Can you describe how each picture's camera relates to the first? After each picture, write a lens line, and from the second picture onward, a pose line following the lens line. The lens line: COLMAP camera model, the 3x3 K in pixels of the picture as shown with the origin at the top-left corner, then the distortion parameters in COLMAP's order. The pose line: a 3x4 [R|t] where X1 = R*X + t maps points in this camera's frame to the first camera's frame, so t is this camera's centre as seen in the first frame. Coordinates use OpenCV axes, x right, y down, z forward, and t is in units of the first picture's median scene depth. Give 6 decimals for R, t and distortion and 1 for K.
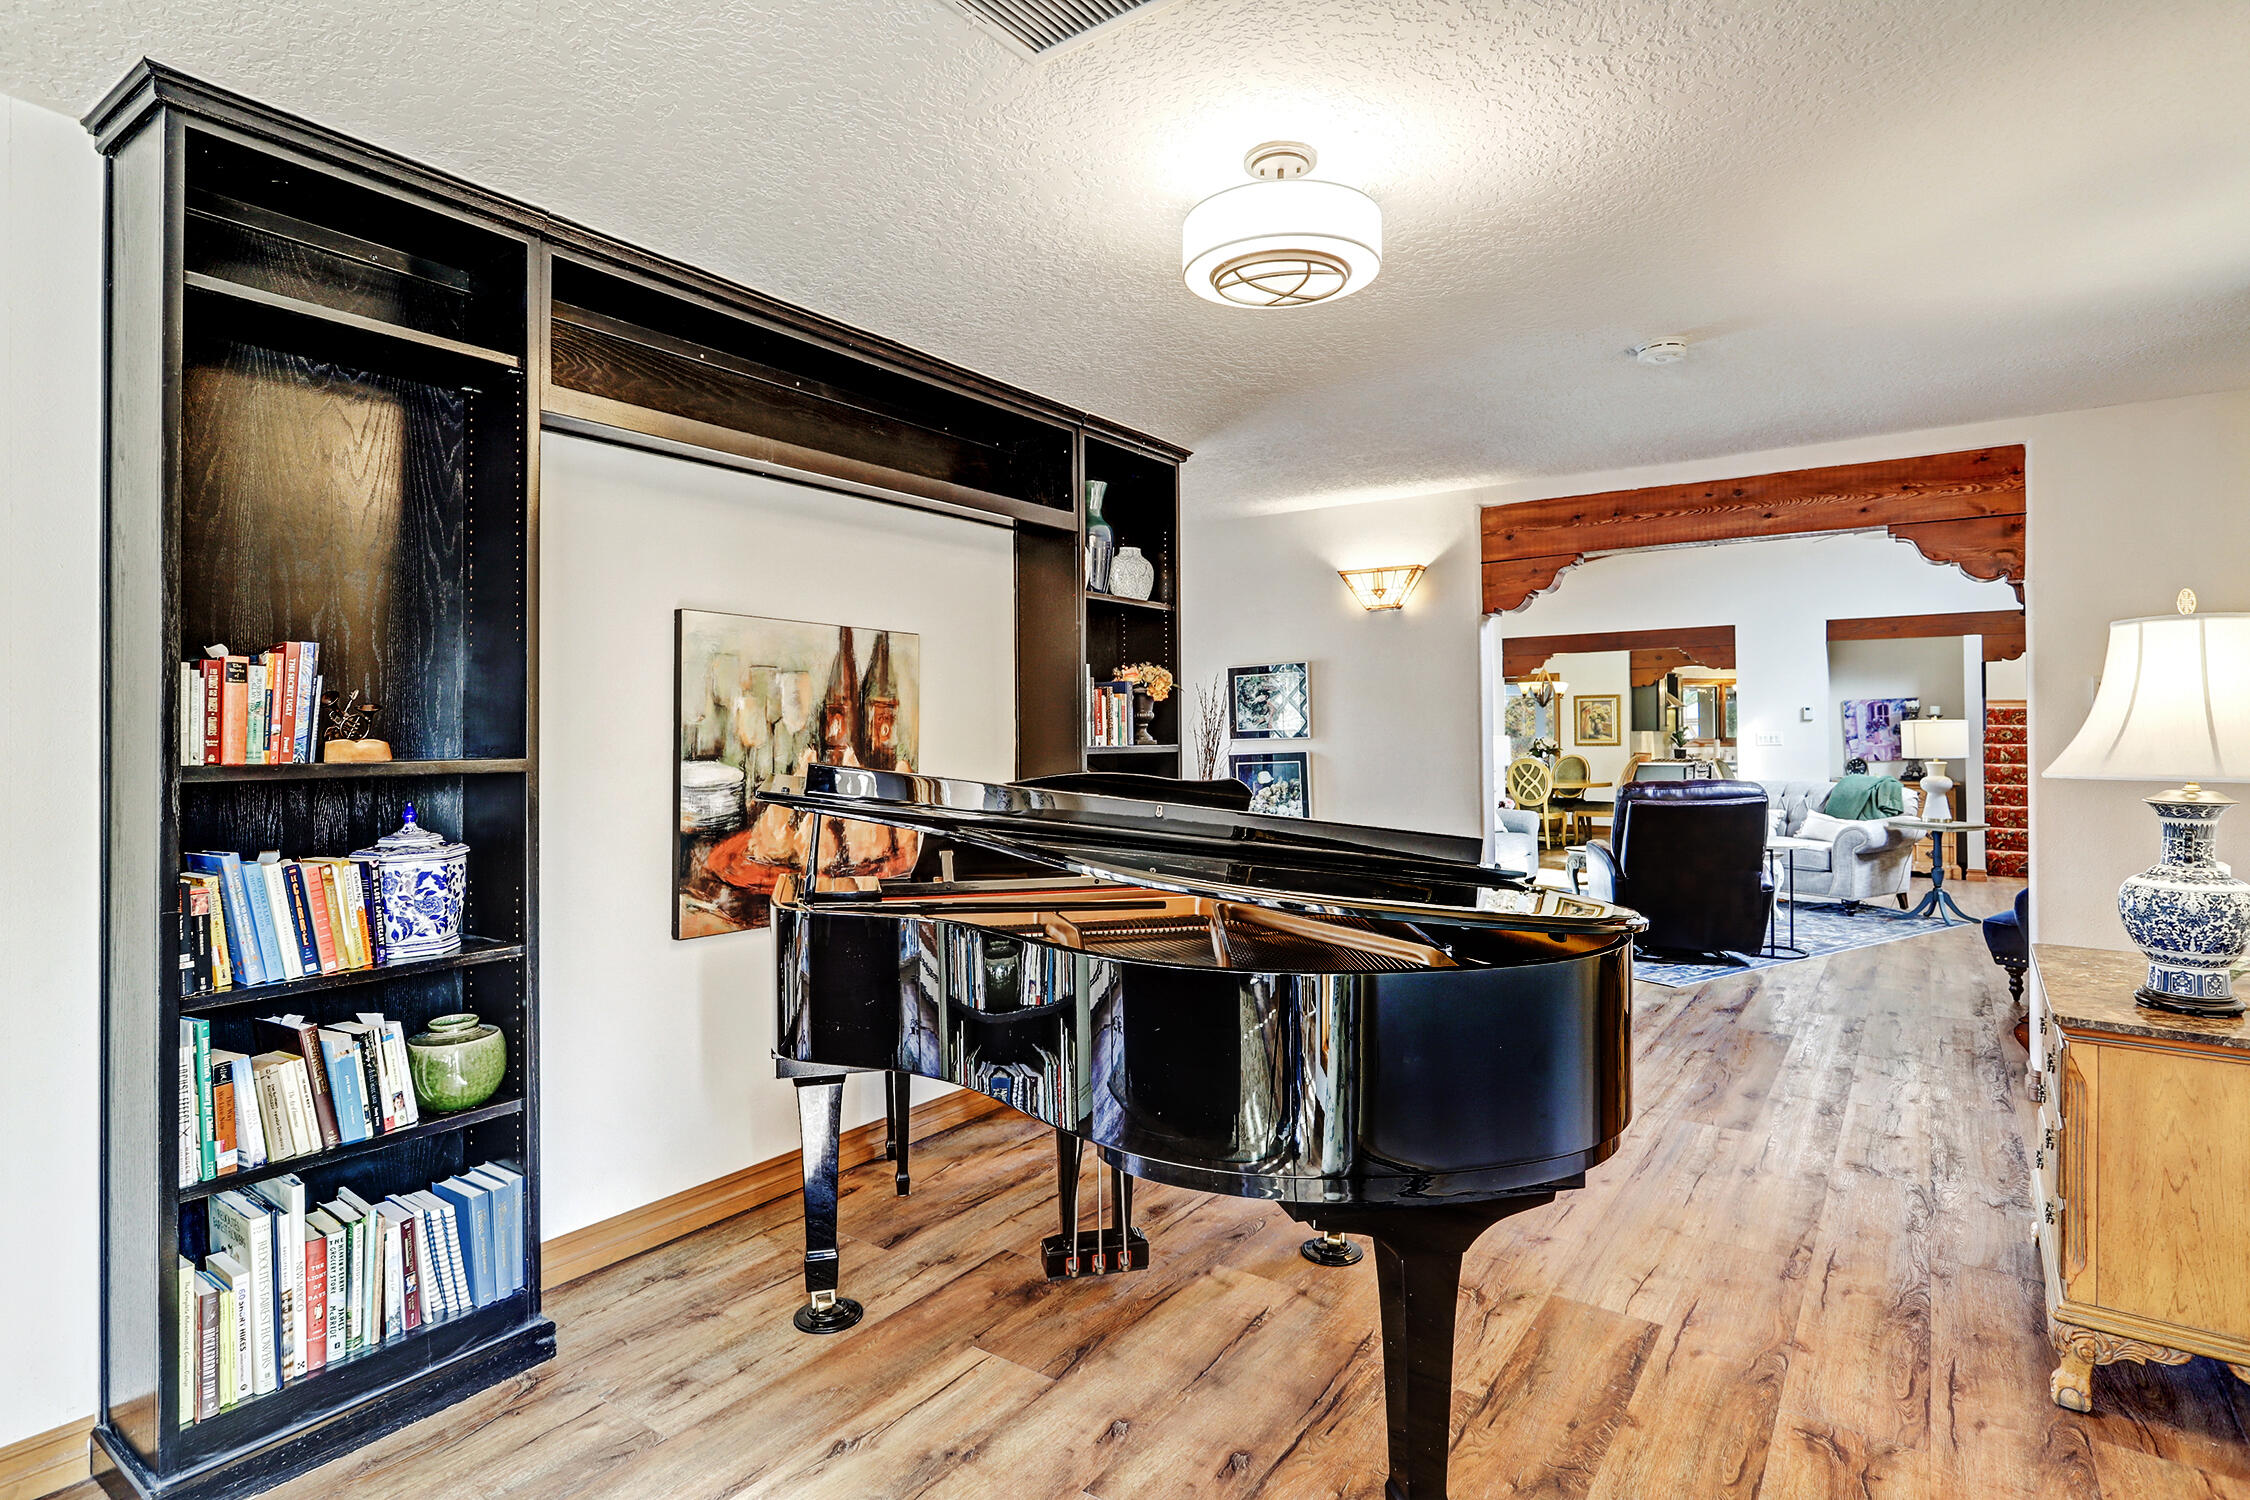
lens RADIAL K [[1171.4, 0, 1064.8], [0, 1171.4, 721.0], [0, 0, 1]] dist [-0.003025, 0.000147]
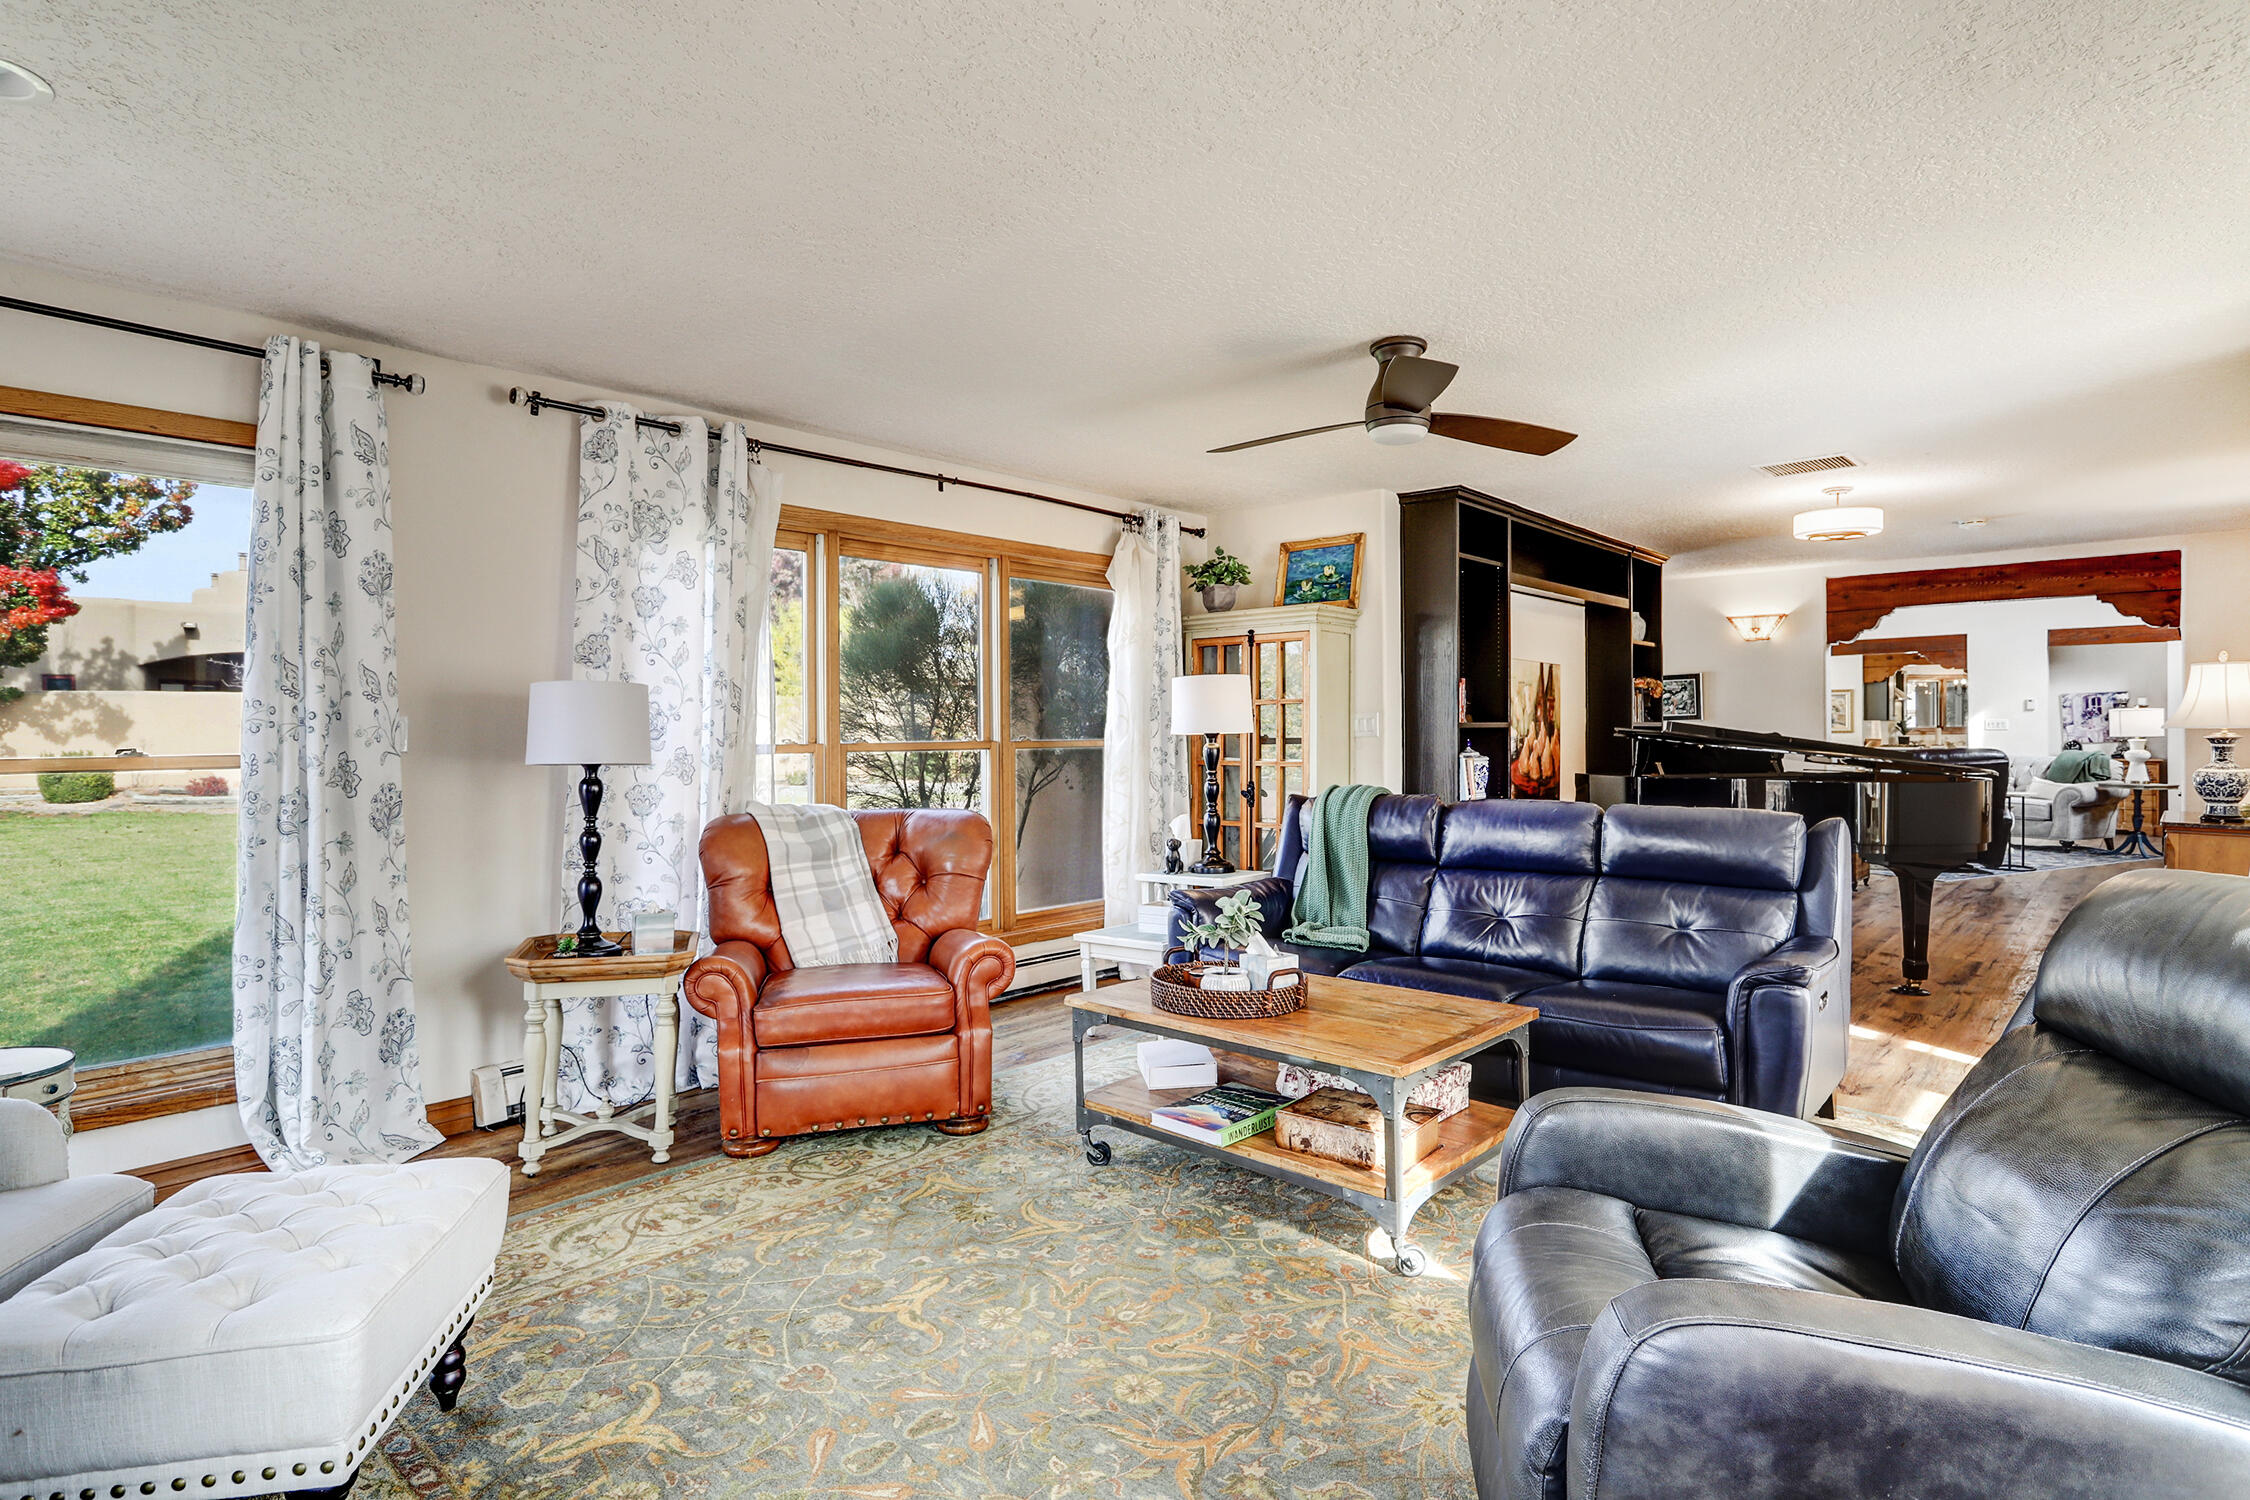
lens RADIAL K [[1151.4, 0, 1092.2], [0, 1151.4, 739.8], [0, 0, 1]] dist [0.000636, 0.000785]
pose [[0.994044, -0.000705, -0.108973, -0.433552], [0.002923, 0.999792, 0.020191, 0.007006], [0.108936, -0.020390, 0.993840, -0.635685]]
